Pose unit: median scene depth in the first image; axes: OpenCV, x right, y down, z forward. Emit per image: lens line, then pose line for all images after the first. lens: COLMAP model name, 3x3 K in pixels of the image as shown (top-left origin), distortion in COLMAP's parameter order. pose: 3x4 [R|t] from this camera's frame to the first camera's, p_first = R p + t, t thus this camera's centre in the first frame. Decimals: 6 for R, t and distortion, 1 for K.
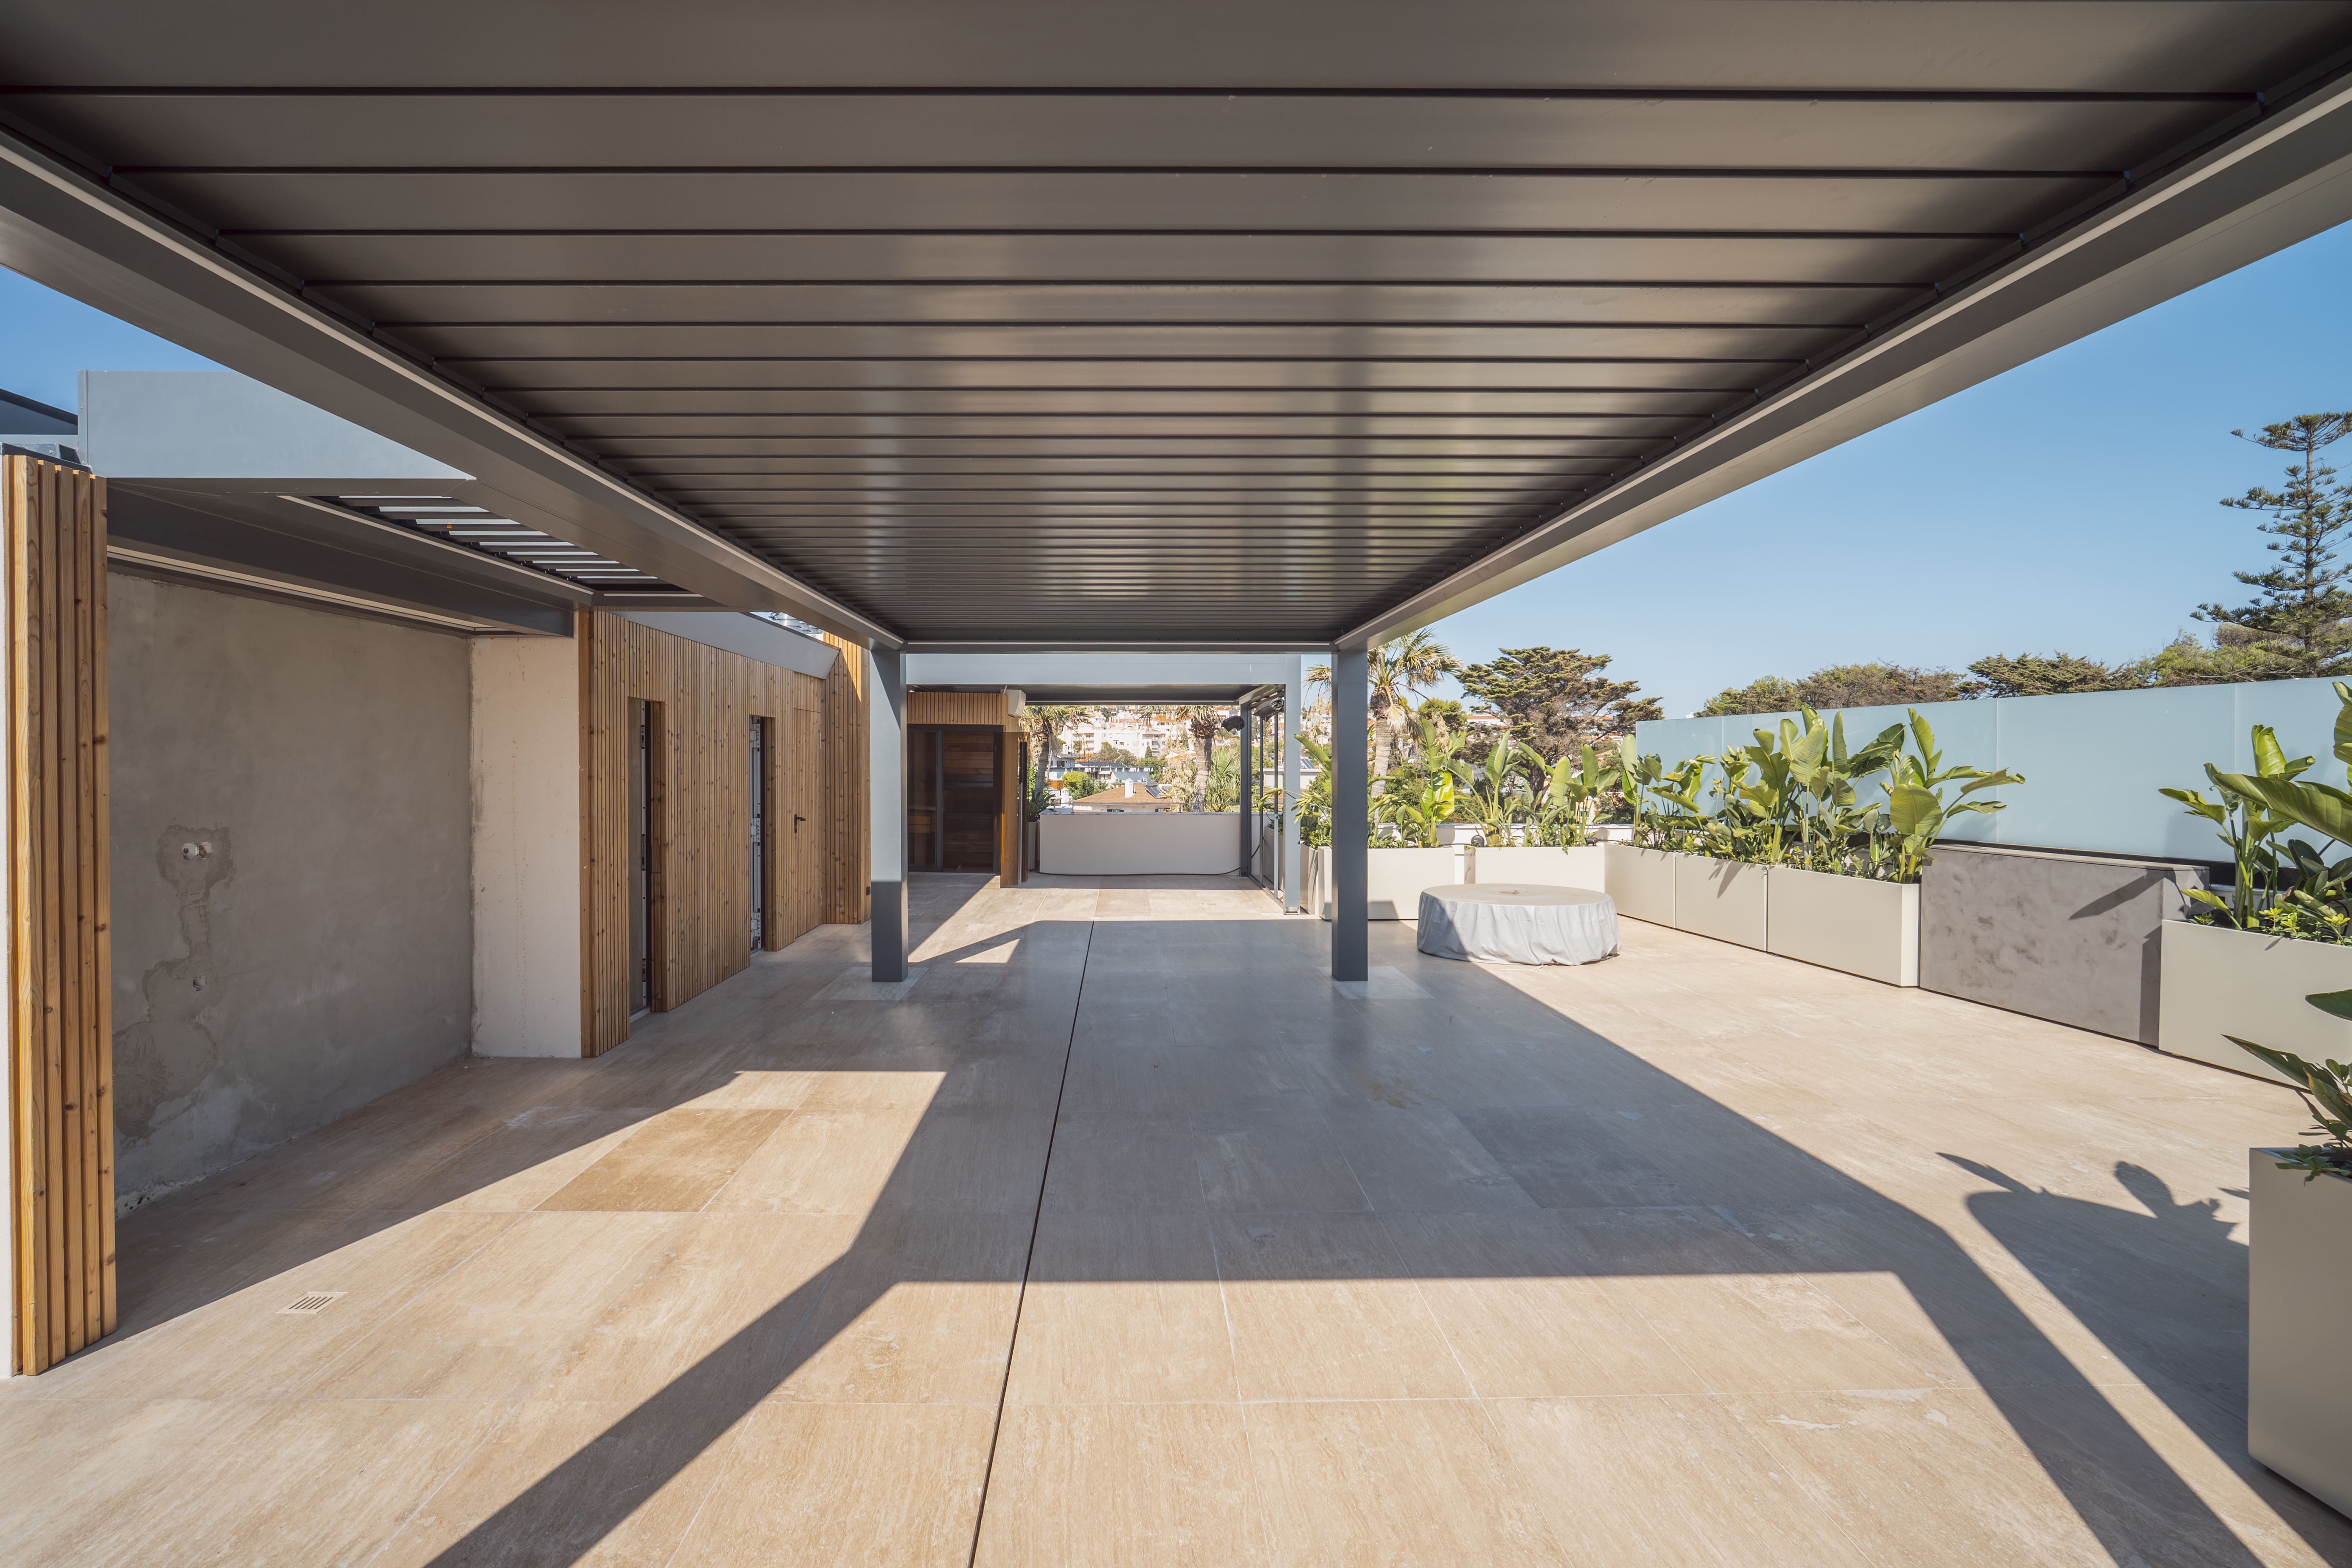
lens RADIAL K [[1047.6, 0, 1136.9], [0, 1047.6, 760.8], [0, 0, 1]] dist [-0.010609, 0.000220]
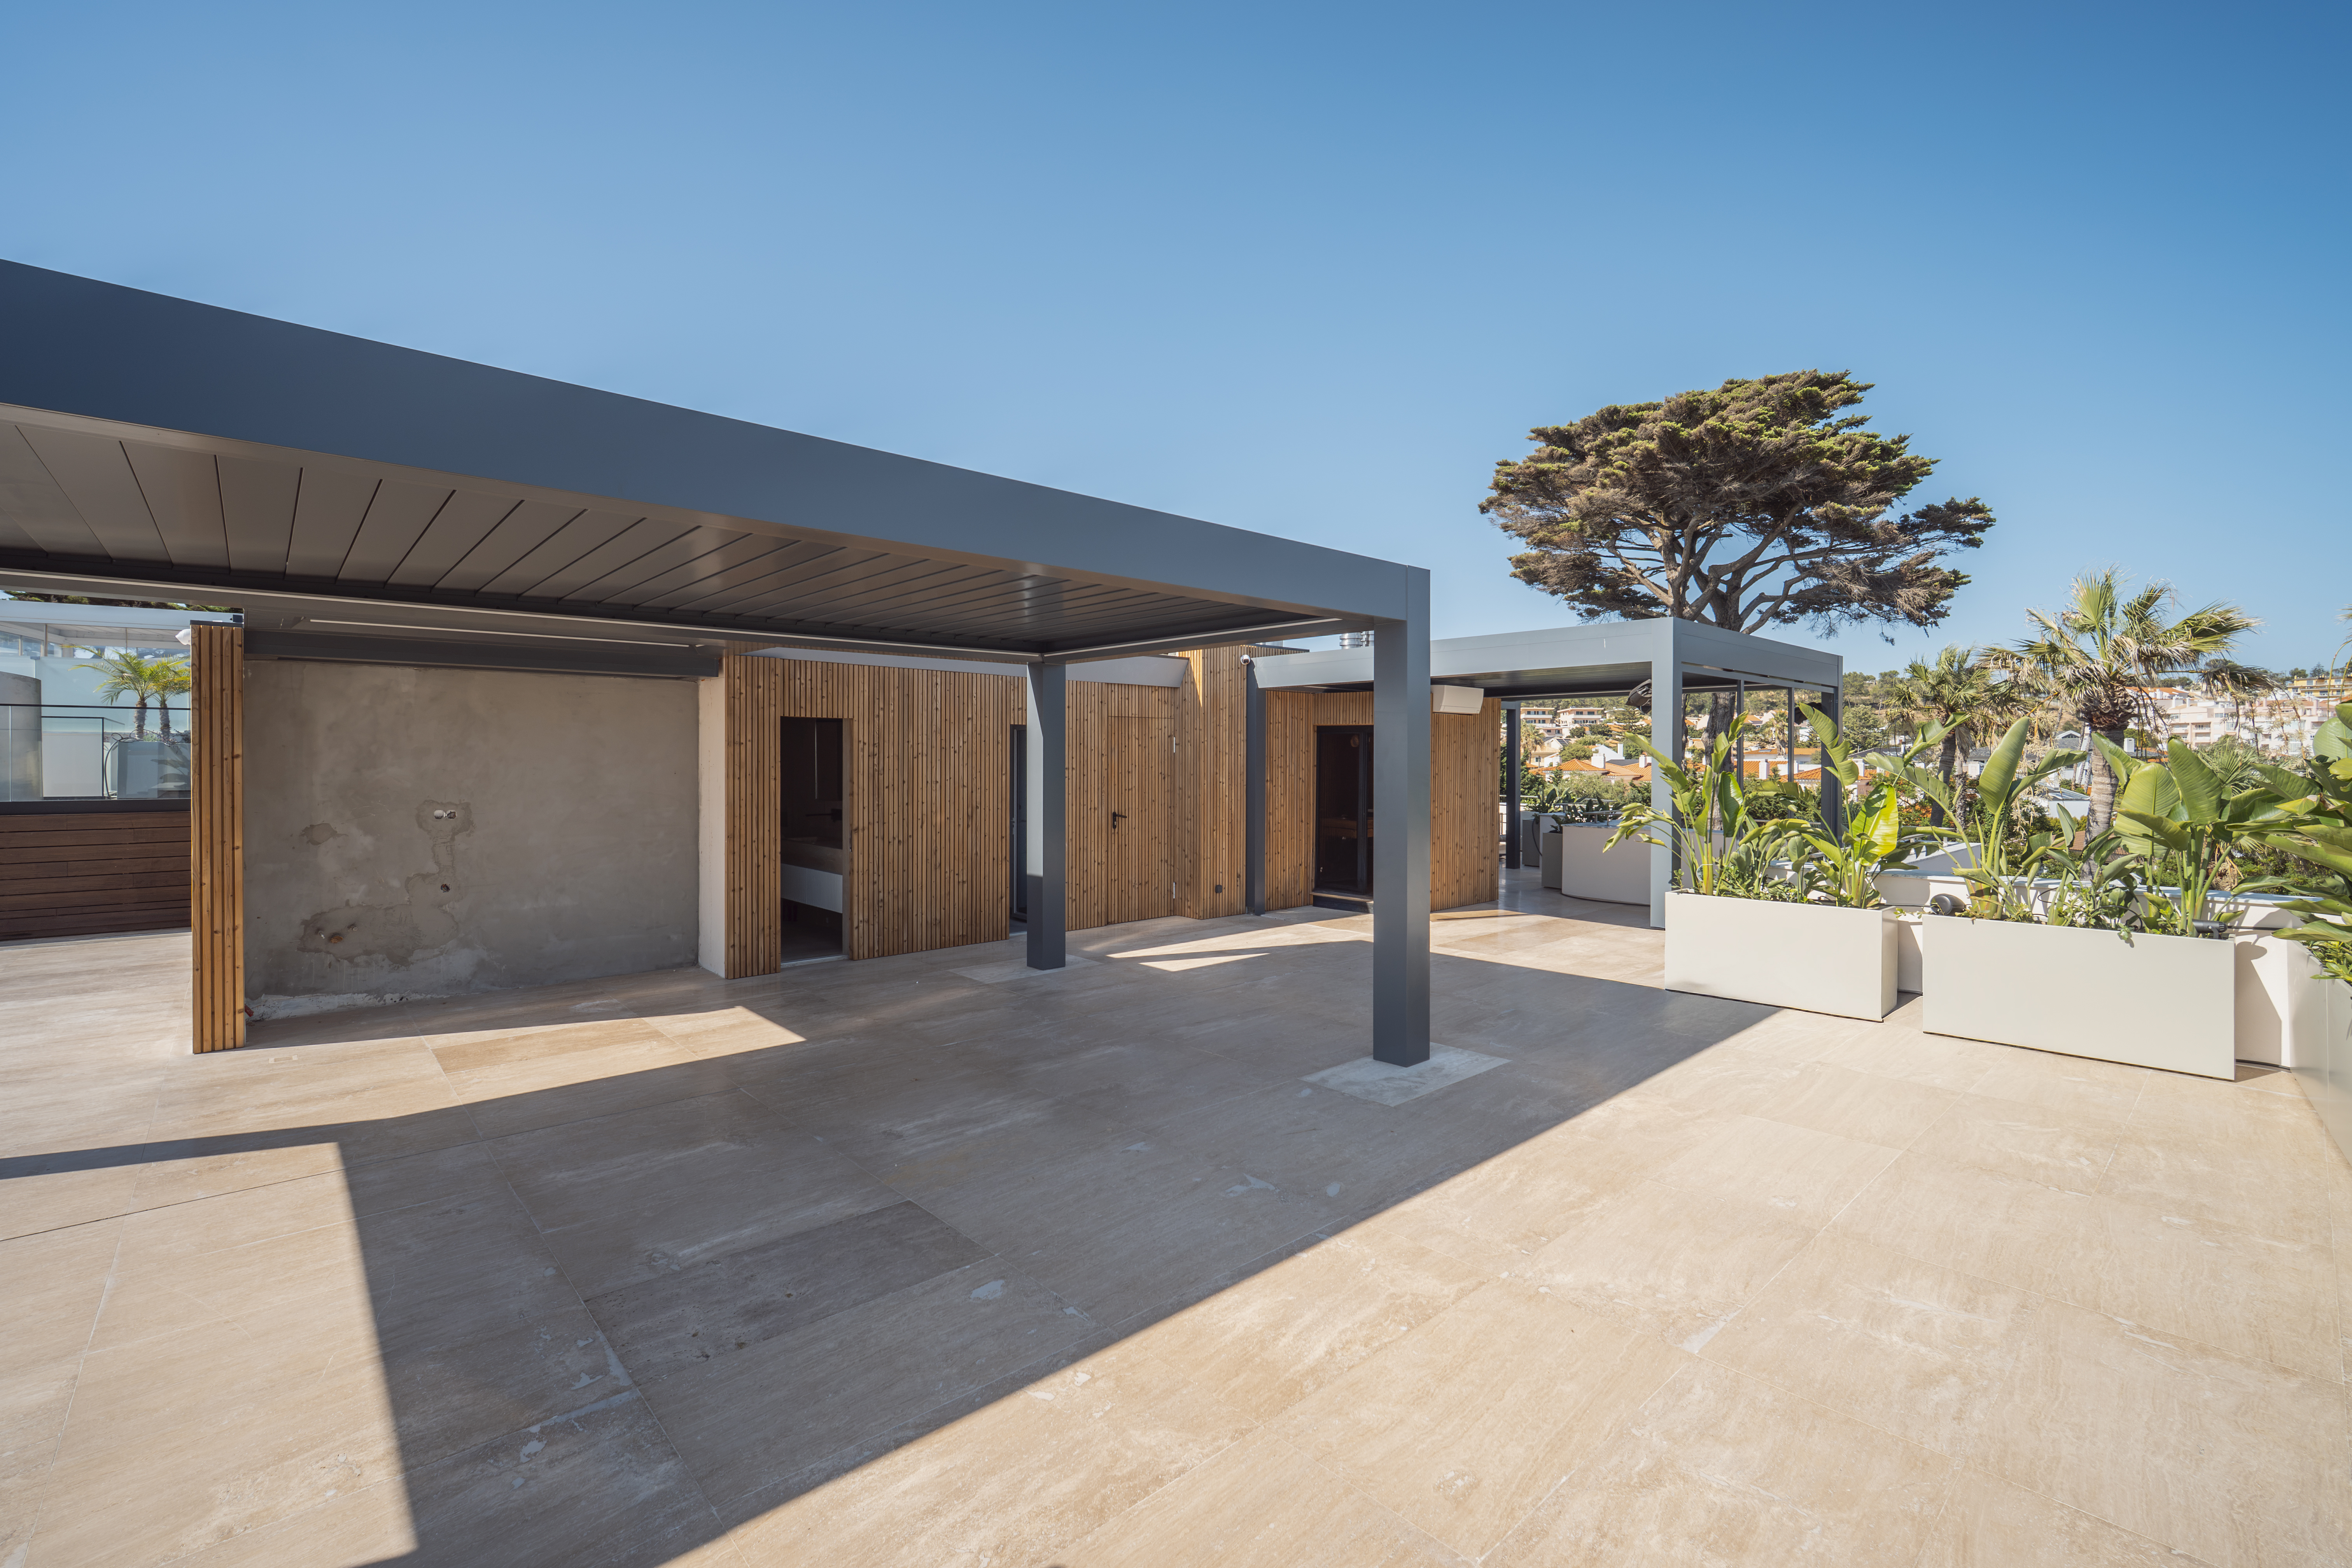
lens RADIAL K [[1029.9, 0, 1172.4], [0, 1029.9, 755.7], [0, 0, 1]] dist [-0.014197, 0.005003]
pose [[0.662355, 0.000045, -0.749190, 1.314347], [-0.002388, 0.999995, -0.002050, -0.016370], [0.749186, 0.003147, 0.662352, 0.793031]]
